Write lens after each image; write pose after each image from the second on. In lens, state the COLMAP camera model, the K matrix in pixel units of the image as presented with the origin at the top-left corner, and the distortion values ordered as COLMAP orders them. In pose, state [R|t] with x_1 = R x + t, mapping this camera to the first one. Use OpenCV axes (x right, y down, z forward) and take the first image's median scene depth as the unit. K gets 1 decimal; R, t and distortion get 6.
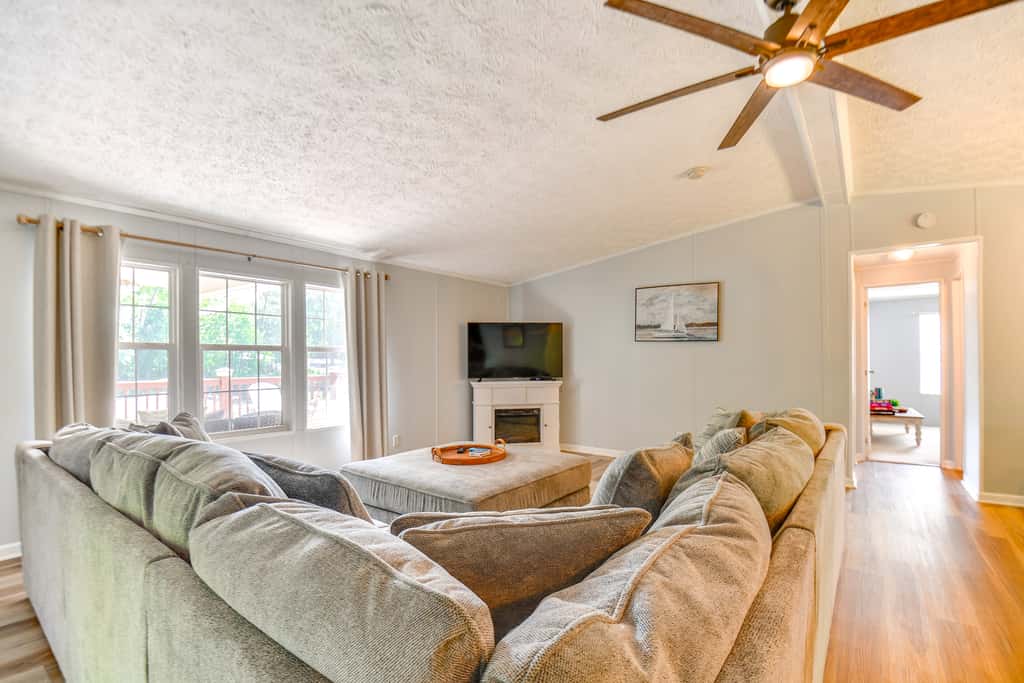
lens RADIAL K [[460.3, 0, 507.9], [0, 460.3, 360.4], [0, 0, 1]] dist [-0.000799, -0.000244]
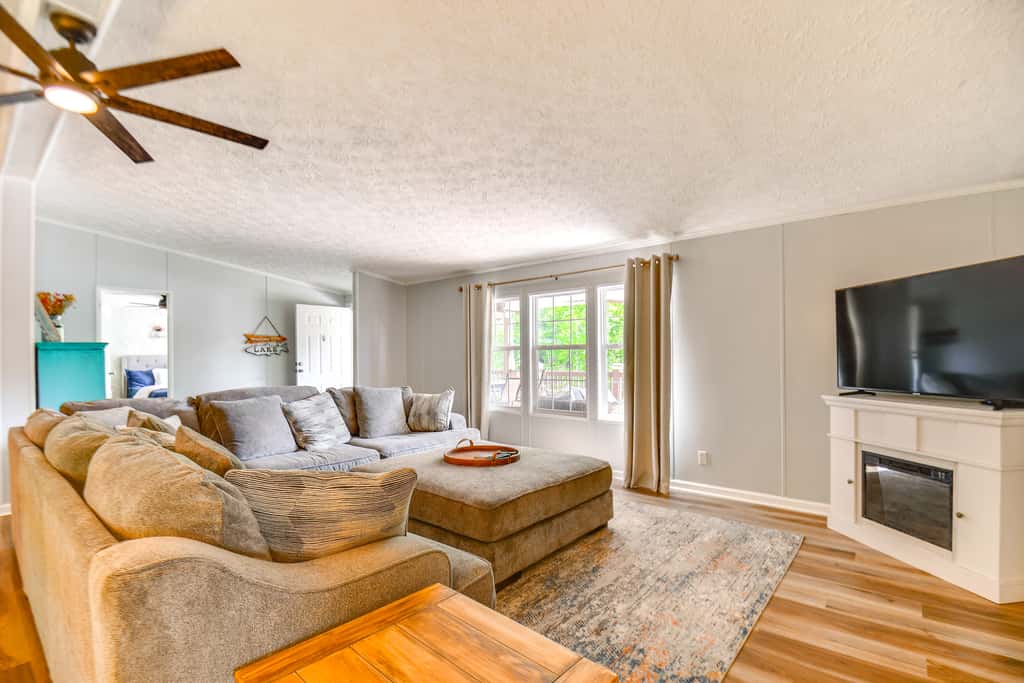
lens RADIAL K [[460.3, 0, 507.9], [0, 460.3, 360.4], [0, 0, 1]] dist [-0.000799, -0.000244]
pose [[-0.035037, -0.003184, -0.999381, 0.561507], [-0.007934, 0.999964, -0.002908, 0.011770], [0.999355, 0.007827, -0.035061, 0.695296]]
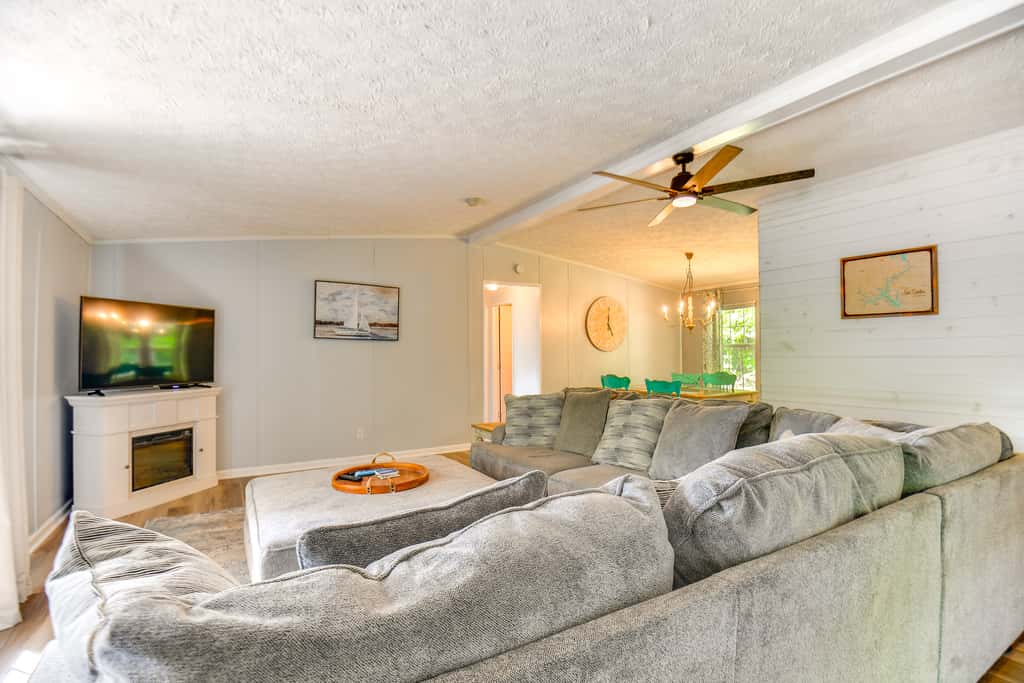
lens RADIAL K [[491.5, 0, 484.8], [0, 491.5, 351.4], [0, 0, 1]] dist [-0.000567, -0.000095]
pose [[0.403790, 0.009607, 0.914801, -0.500654], [0.007375, 0.999878, -0.013756, 0.000569], [-0.914822, 0.012301, 0.403669, 0.315956]]
